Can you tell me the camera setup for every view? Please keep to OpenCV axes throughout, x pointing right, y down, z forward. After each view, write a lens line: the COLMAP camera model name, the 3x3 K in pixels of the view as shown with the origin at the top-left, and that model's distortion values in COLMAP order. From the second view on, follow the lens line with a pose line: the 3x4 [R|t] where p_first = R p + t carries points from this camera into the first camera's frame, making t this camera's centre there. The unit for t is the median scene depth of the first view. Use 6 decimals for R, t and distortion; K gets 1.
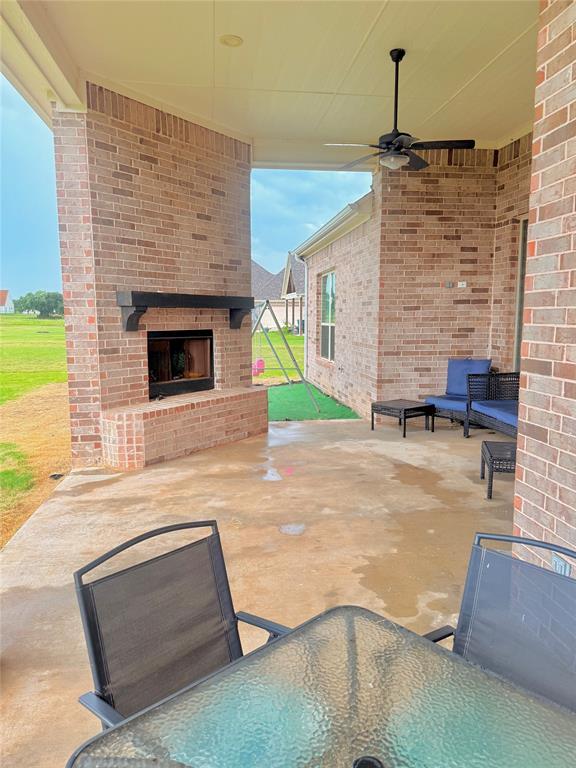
lens RADIAL K [[535.4, 0, 287.7], [0, 535.4, 383.8], [0, 0, 1]] dist [0.048125, -0.036012]
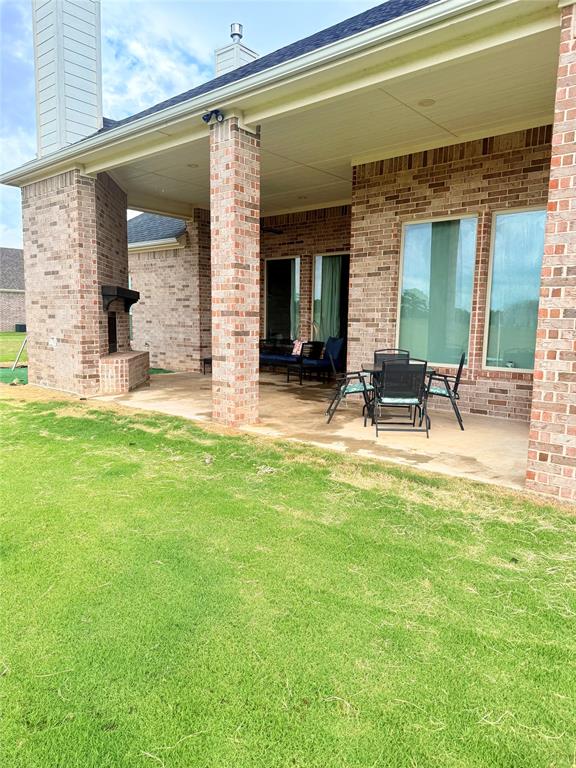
lens RADIAL K [[535.4, 0, 289.7], [0, 535.4, 388.2], [0, 0, 1]] dist [0.048125, -0.036012]
pose [[0.753236, -0.066906, 0.654338, -0.993717], [0.064795, 0.997522, 0.027407, 0.131911], [-0.654551, 0.021754, 0.755705, -0.607602]]
